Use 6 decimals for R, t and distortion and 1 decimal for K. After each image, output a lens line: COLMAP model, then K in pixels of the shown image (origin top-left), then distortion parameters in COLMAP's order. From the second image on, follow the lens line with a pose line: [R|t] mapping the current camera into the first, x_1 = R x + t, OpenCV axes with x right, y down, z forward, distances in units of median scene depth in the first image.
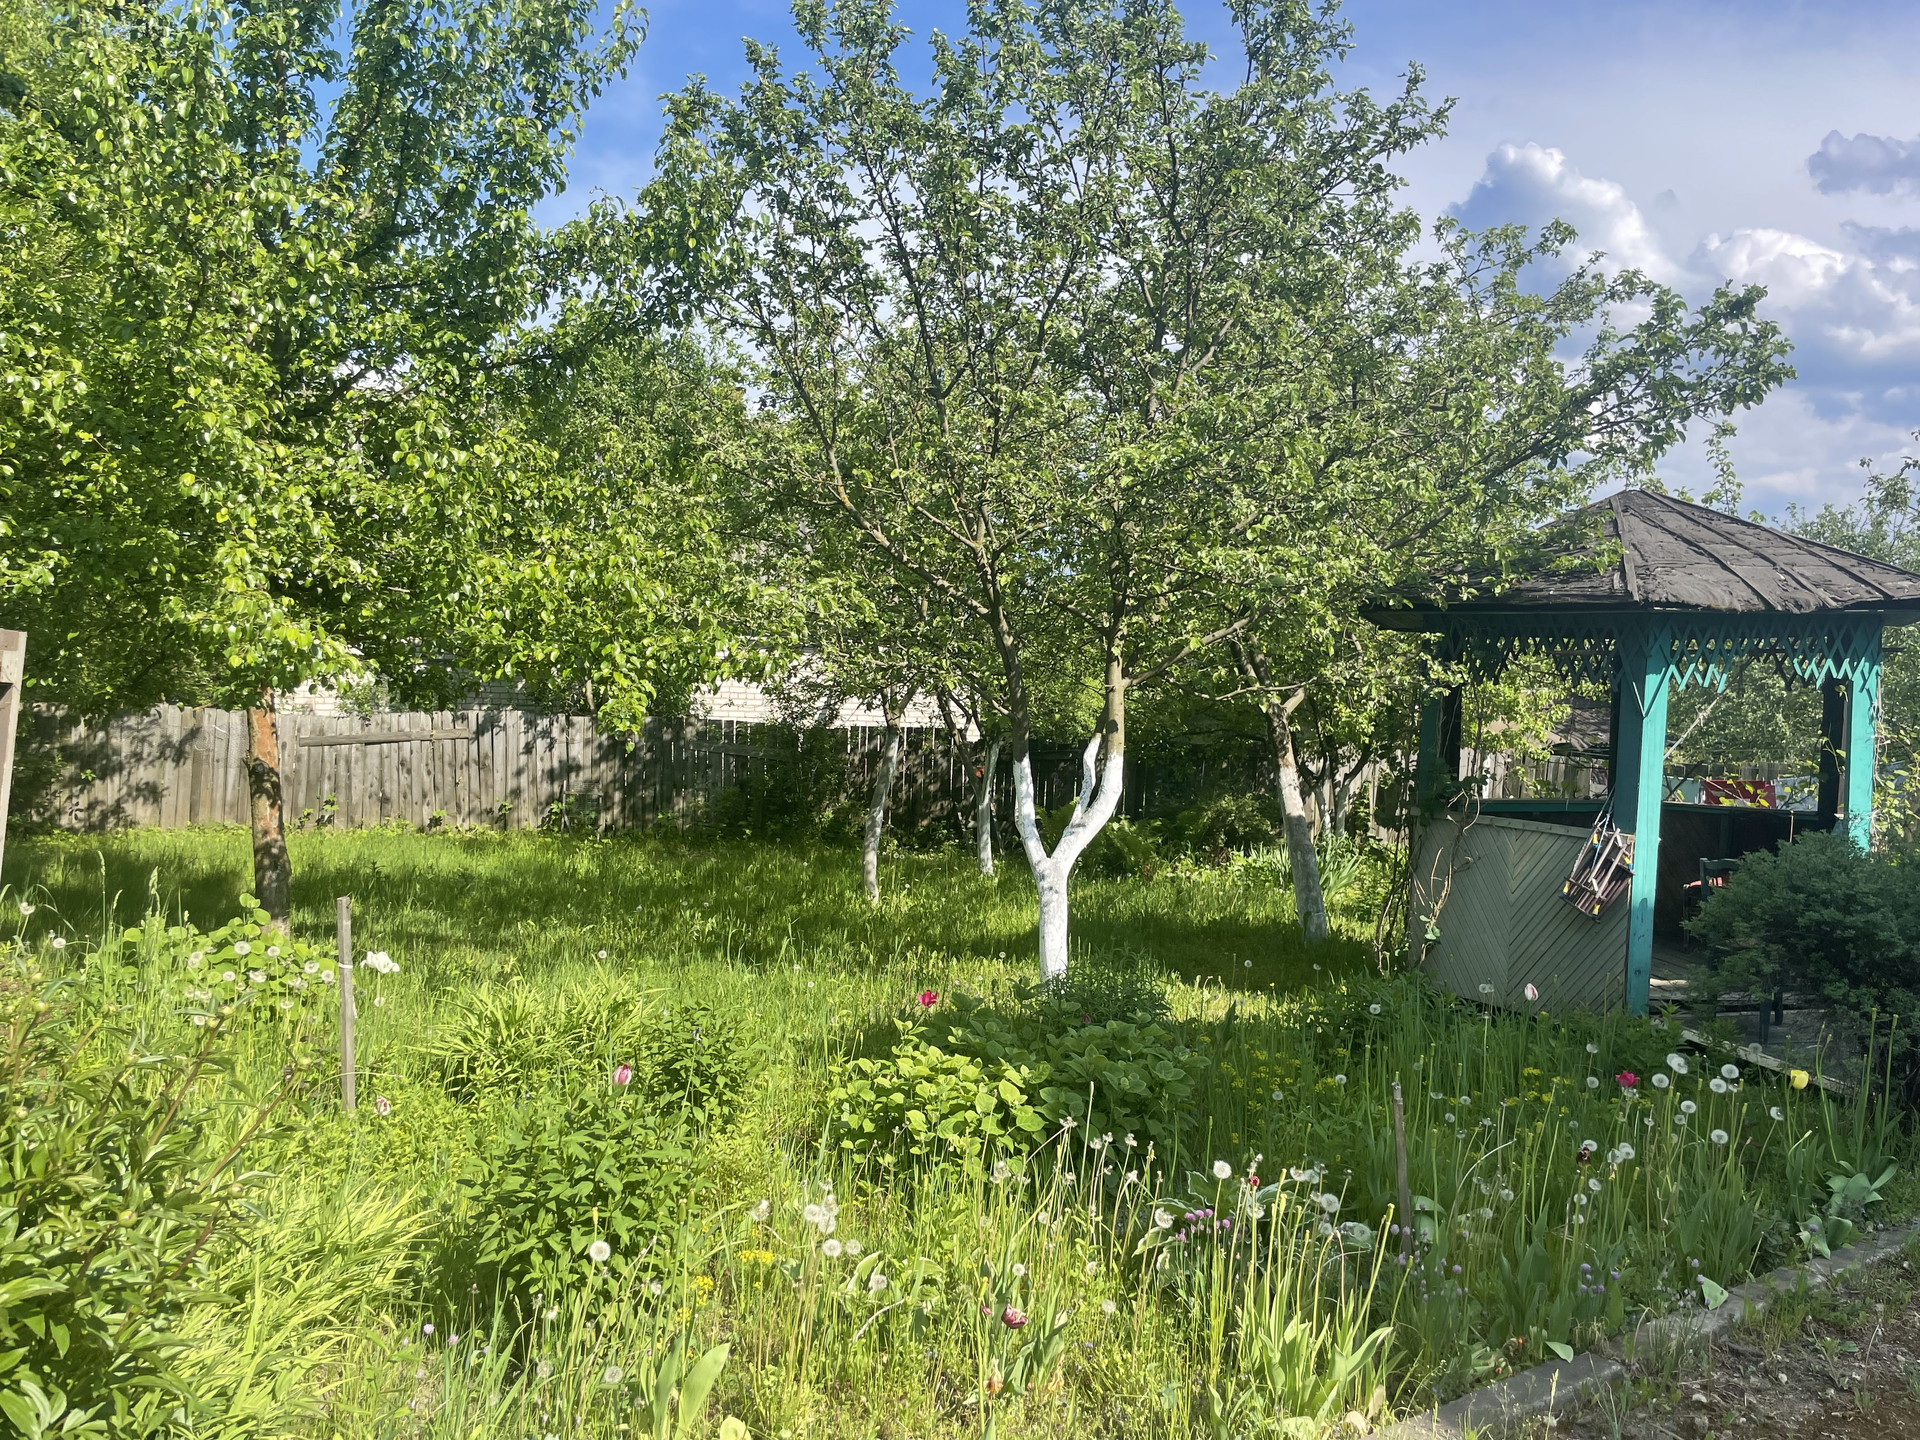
lens RADIAL K [[1458.7, 0, 972.6], [0, 1458.7, 726.2], [0, 0, 1]] dist [0.041495, -0.040956]
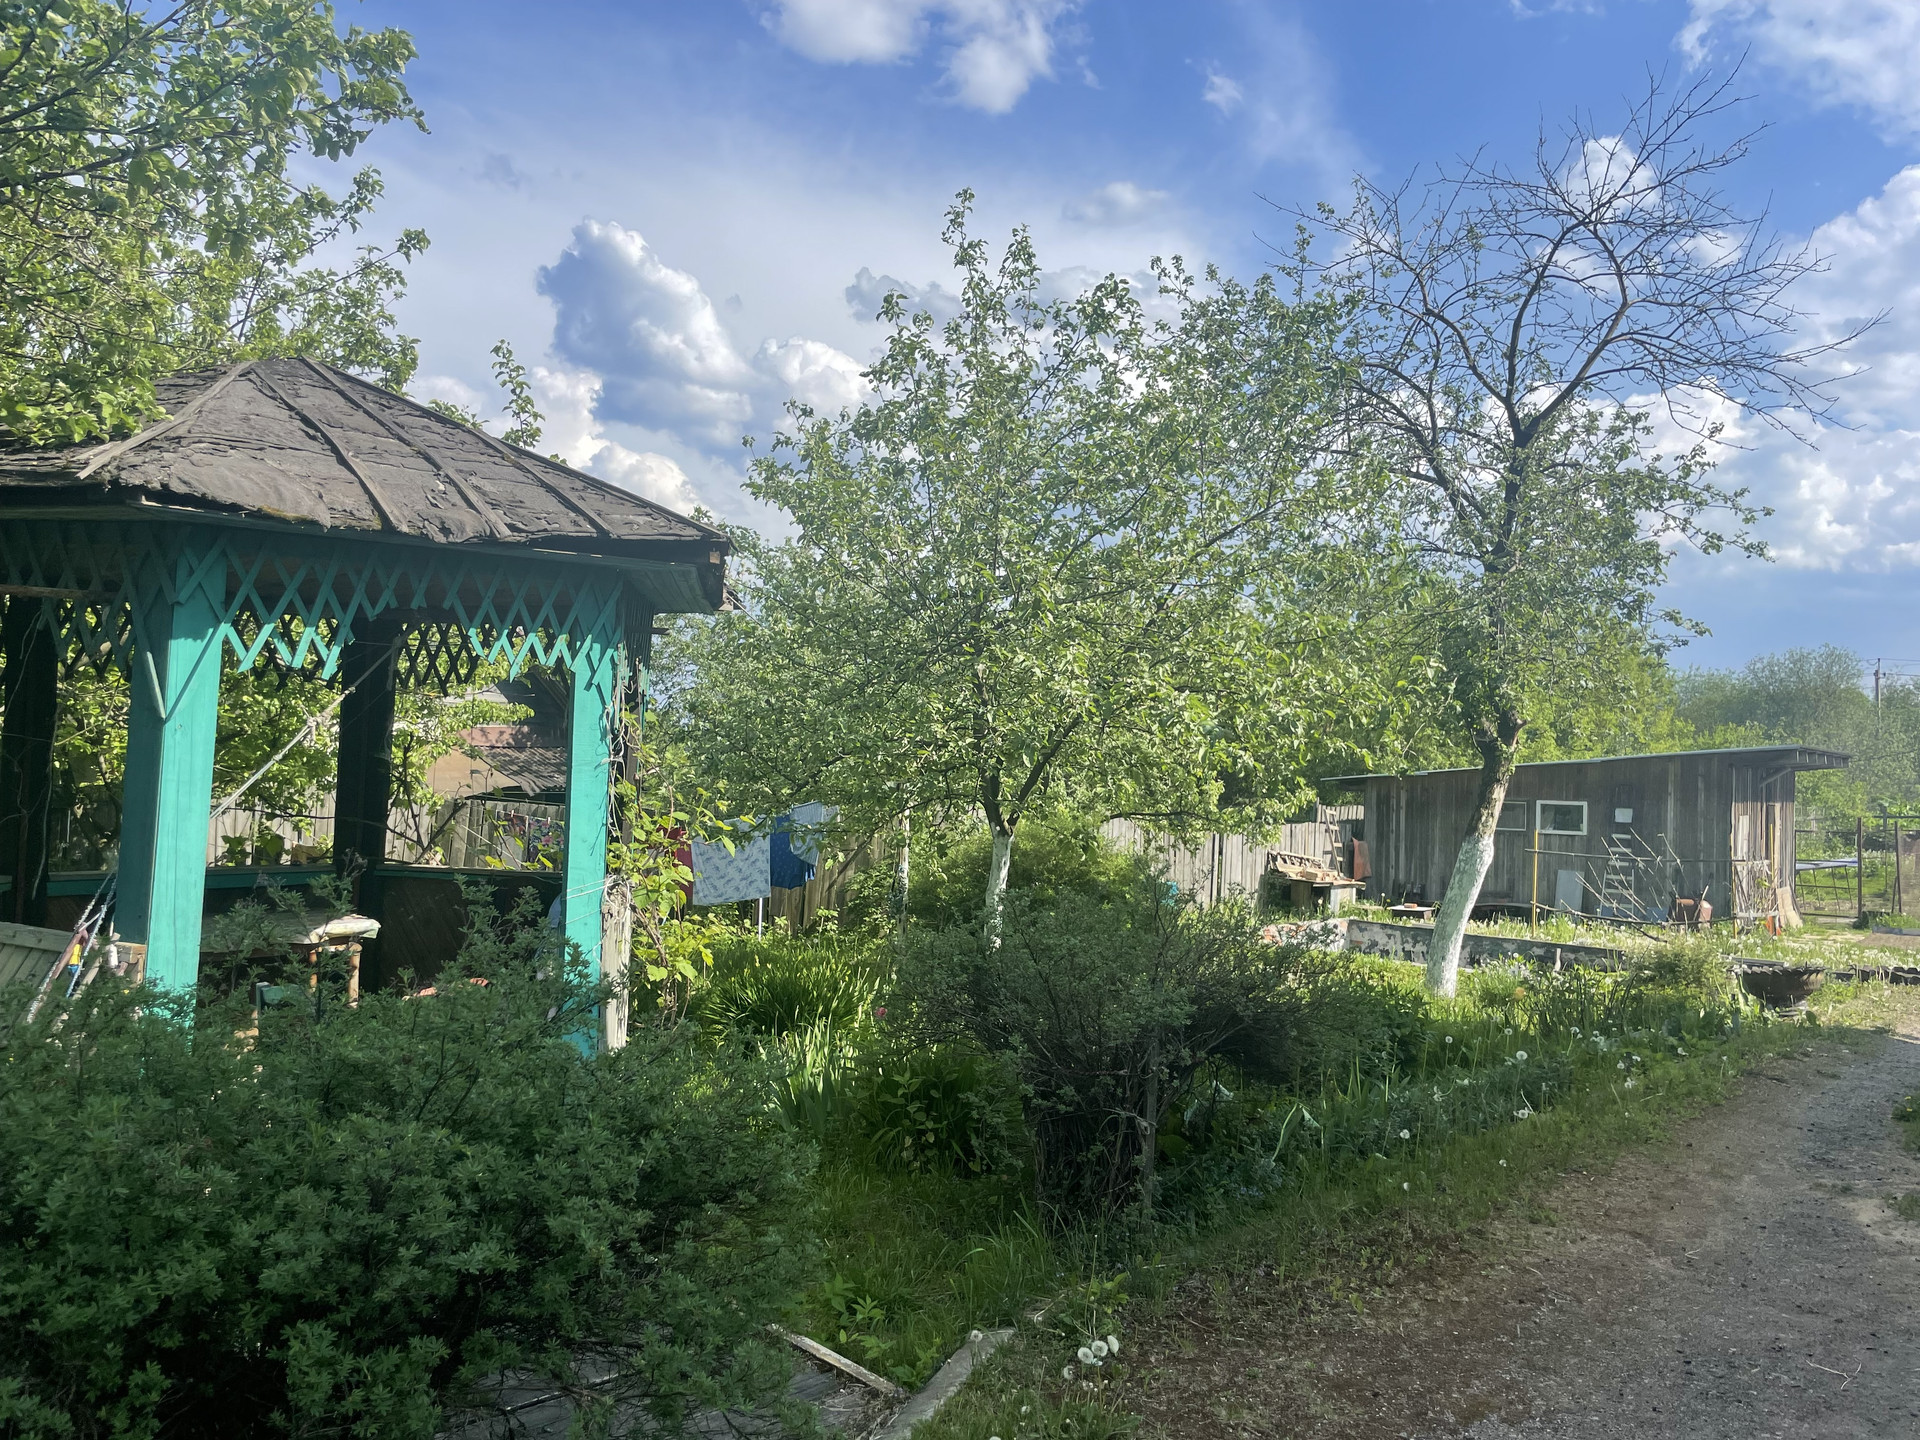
lens RADIAL K [[1458.7, 0, 965.9], [0, 1458.7, 715.1], [0, 0, 1]] dist [0.041495, -0.040956]
pose [[0.828939, 0.018437, 0.559034, 0.387560], [0.006954, 0.999040, -0.043260, 0.017010], [-0.559295, 0.039747, 0.828015, 0.386490]]
